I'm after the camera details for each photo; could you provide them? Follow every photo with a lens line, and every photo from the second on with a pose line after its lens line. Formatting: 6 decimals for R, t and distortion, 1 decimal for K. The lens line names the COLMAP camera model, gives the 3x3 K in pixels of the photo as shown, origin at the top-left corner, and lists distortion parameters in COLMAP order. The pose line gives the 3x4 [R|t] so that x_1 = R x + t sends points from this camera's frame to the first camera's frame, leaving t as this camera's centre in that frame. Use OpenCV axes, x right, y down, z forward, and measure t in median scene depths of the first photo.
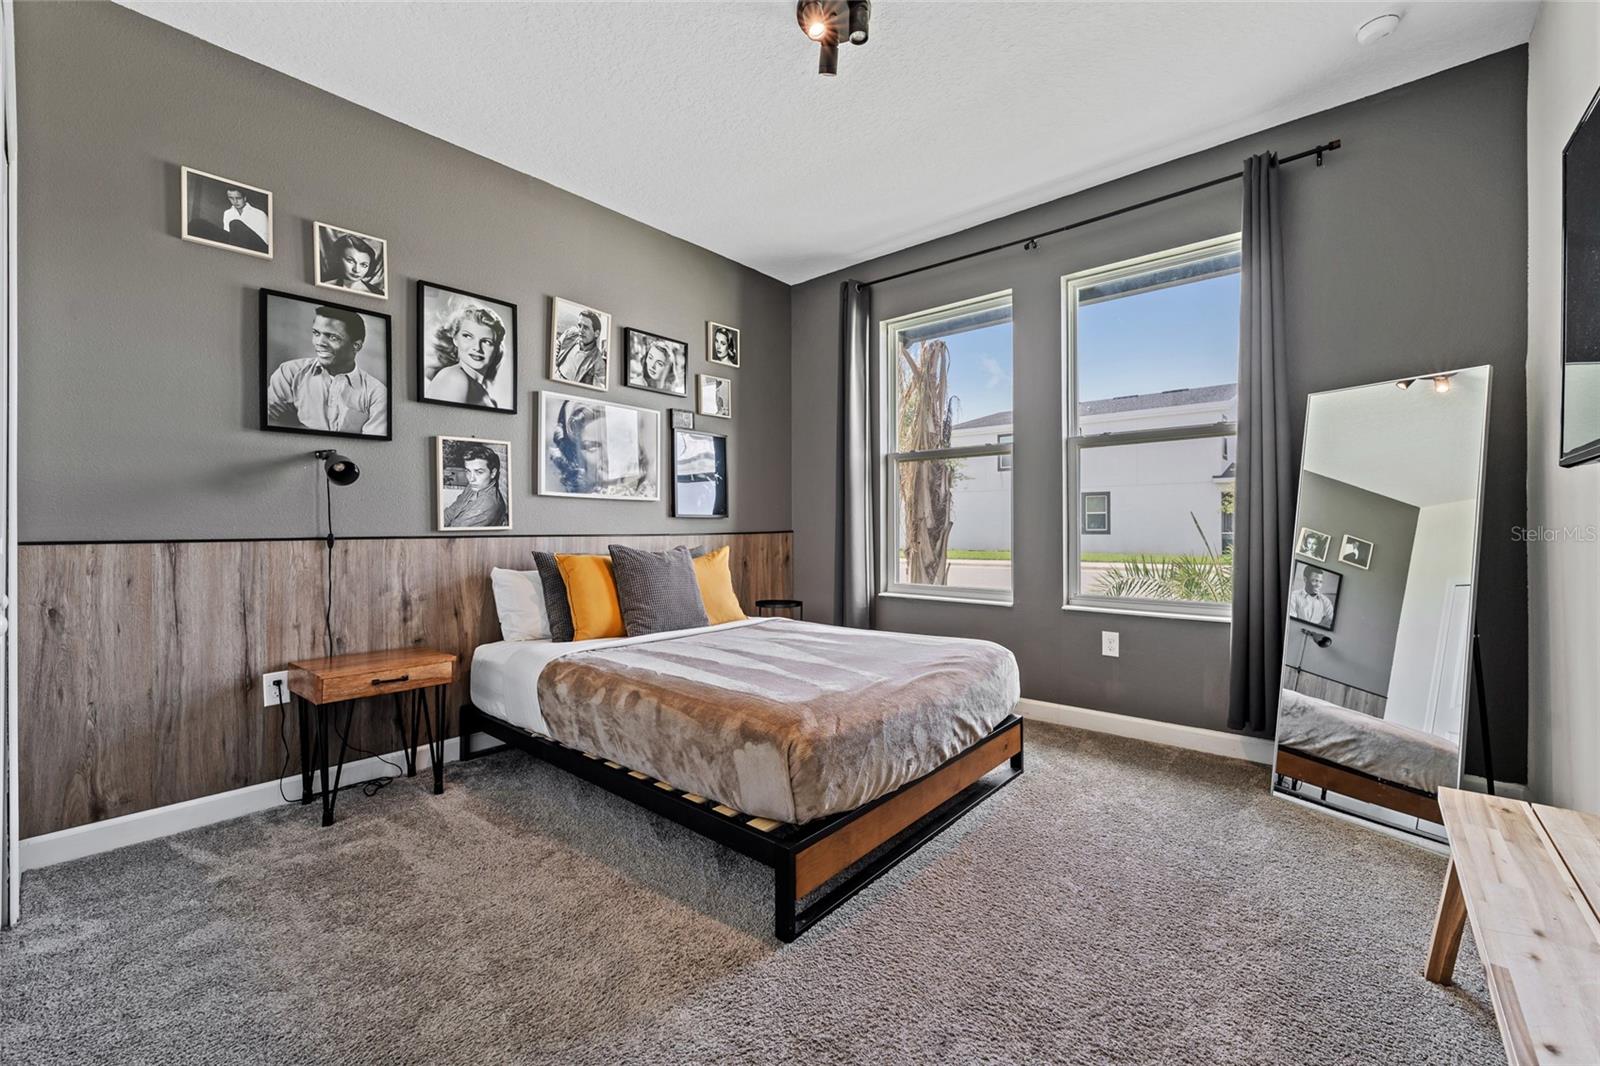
lens RADIAL K [[645.6, 0, 799.0], [0, 645.6, 529.5], [0, 0, 1]] dist [0.000644, -0.001010]
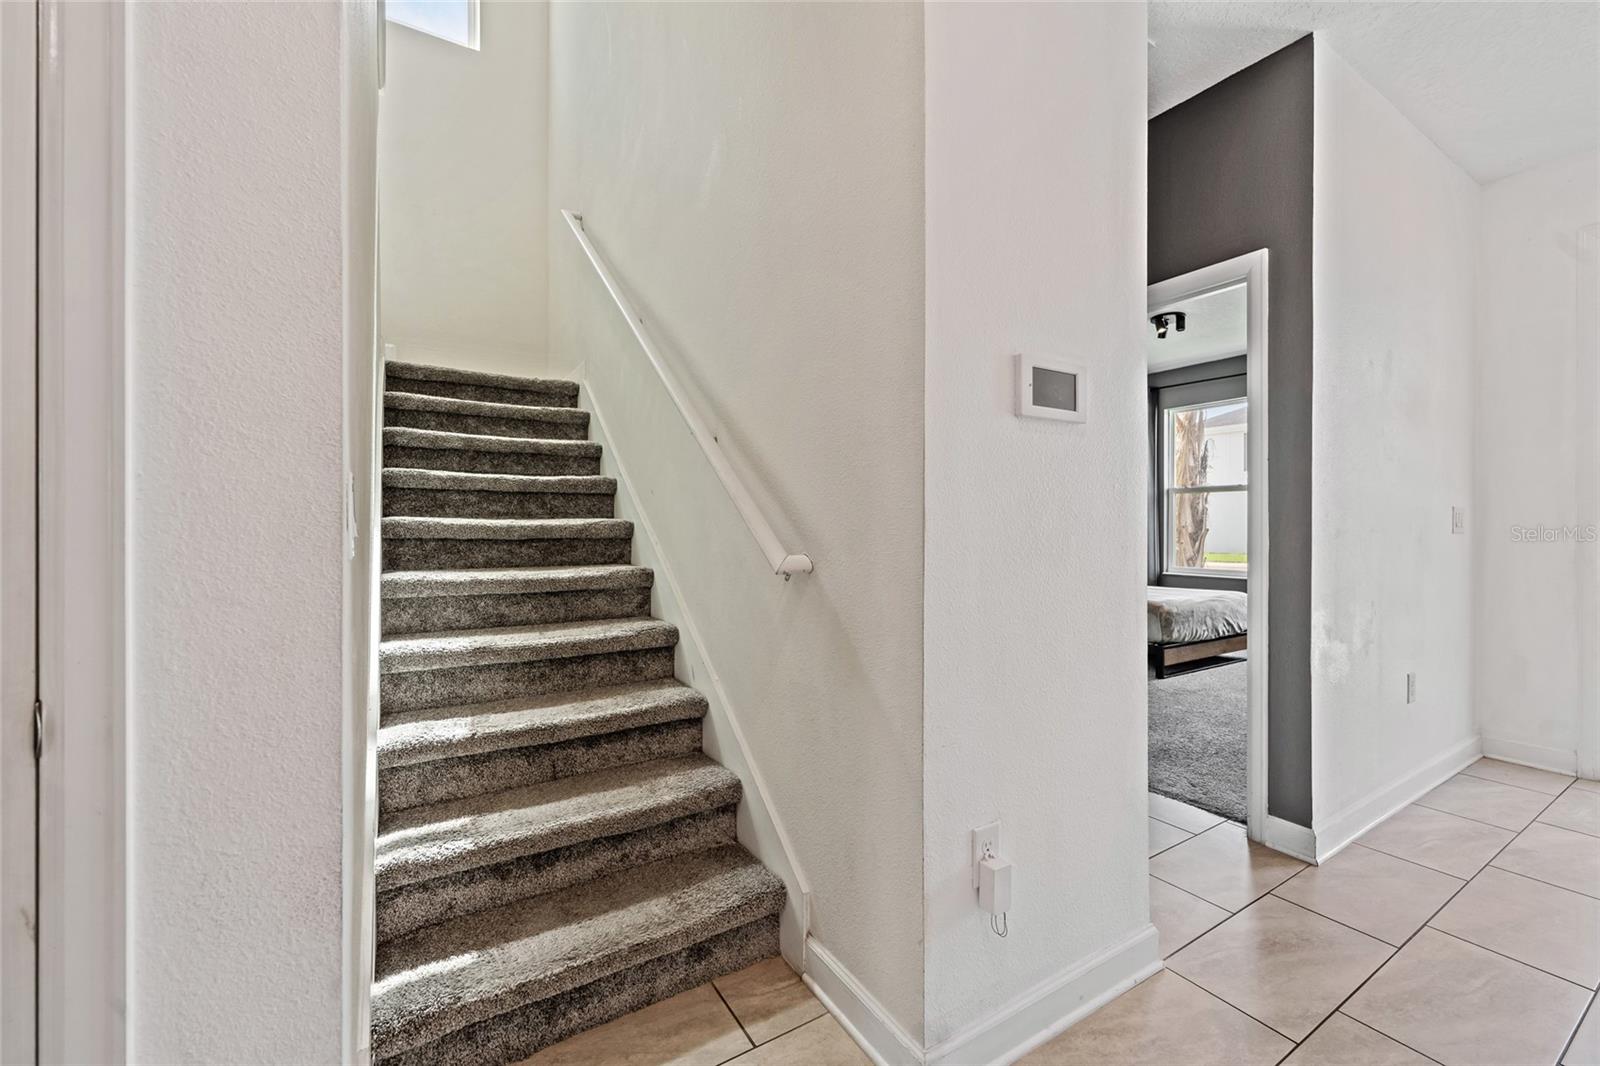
lens RADIAL K [[645.6, 0, 801.1], [0, 645.6, 527.5], [0, 0, 1]] dist [0.000644, -0.001010]
pose [[0.954544, 0.003828, -0.298046, -0.270308], [-0.004696, 0.999987, -0.002196, -0.009137], [0.298033, 0.003496, 0.954549, -0.864556]]
